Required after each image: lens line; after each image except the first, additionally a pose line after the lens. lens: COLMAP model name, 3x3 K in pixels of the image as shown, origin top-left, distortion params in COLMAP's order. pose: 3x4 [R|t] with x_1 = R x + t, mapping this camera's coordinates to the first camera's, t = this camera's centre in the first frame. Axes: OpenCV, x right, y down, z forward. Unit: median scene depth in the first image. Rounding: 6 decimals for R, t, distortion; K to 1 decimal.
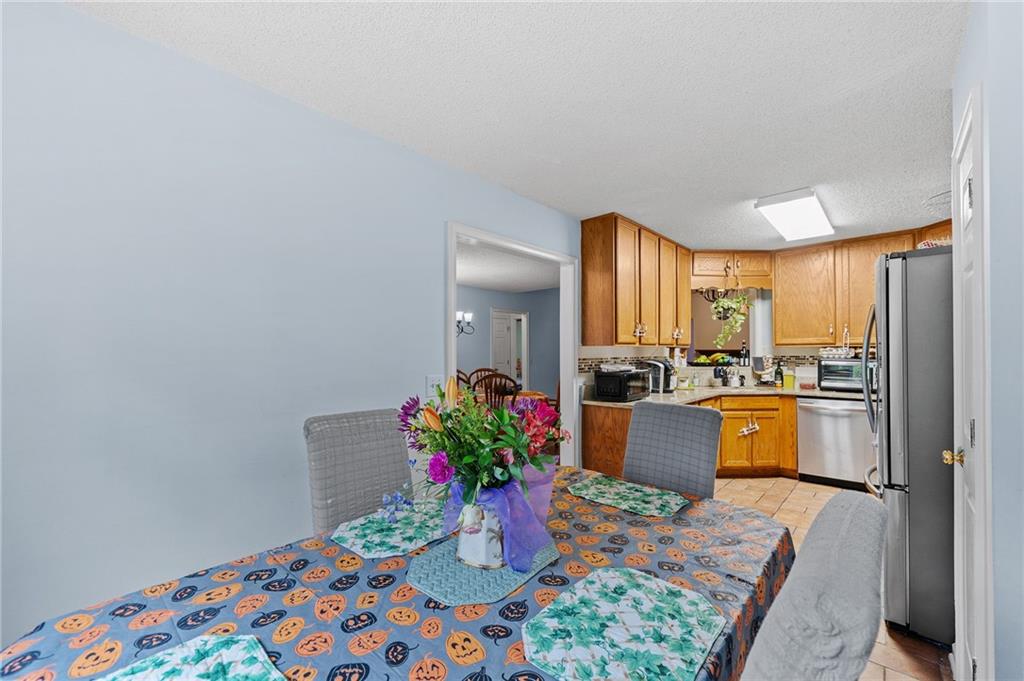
lens RADIAL K [[409.9, 0, 510.5], [0, 409.9, 347.0], [0, 0, 1]] dist [-0.000478, -0.000034]
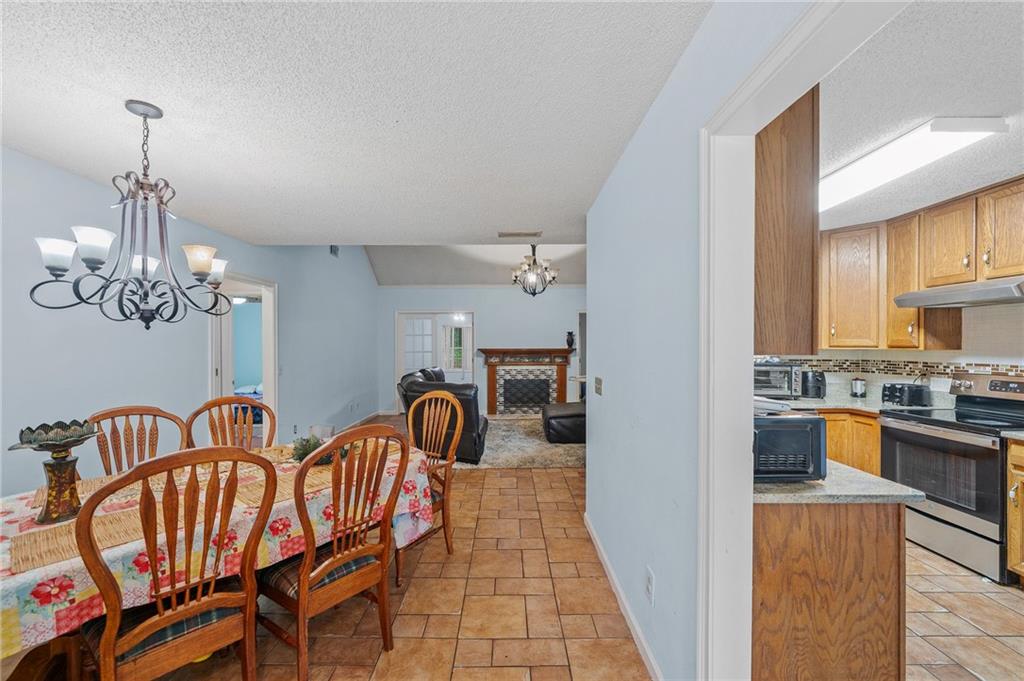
lens RADIAL K [[406.5, 0, 504.8], [0, 406.5, 347.3], [0, 0, 1]] dist [-0.002941, 0.000179]
pose [[0.735202, -0.002871, 0.677842, -0.207302], [-0.005404, 0.999934, 0.010097, -0.011580], [-0.677826, -0.011086, 0.735138, 0.702773]]
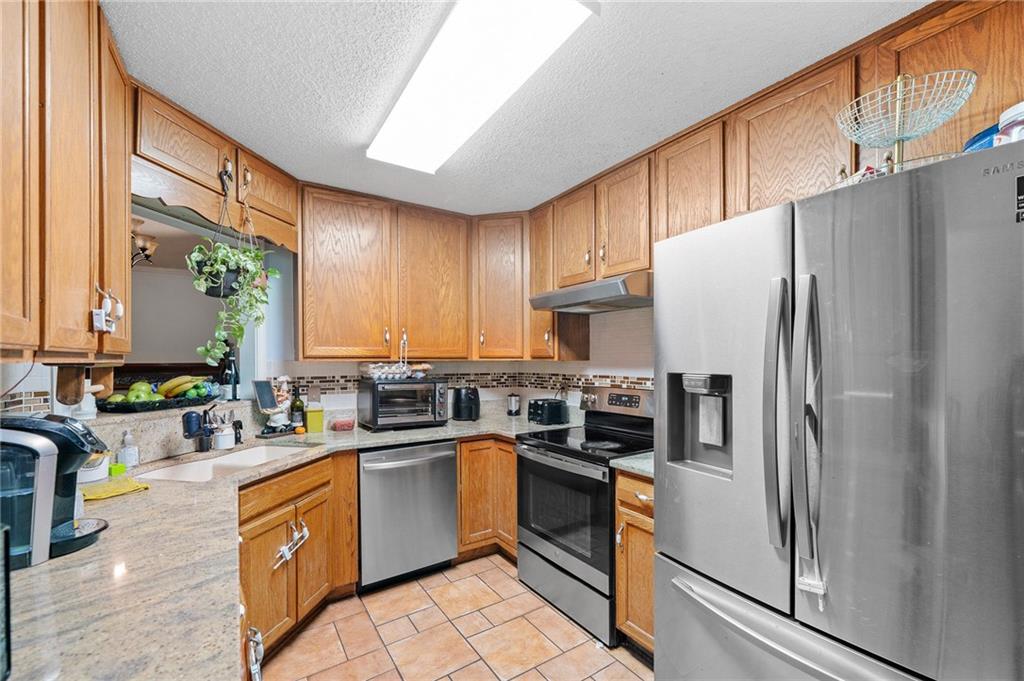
lens RADIAL K [[414.6, 0, 504.5], [0, 414.6, 362.4], [0, 0, 1]] dist [-0.001864, -0.000097]
pose [[0.240949, -0.004332, 0.970528, 0.192814], [-0.006279, 0.999962, 0.006022, -0.004319], [-0.970517, -0.007545, 0.240913, 0.652381]]
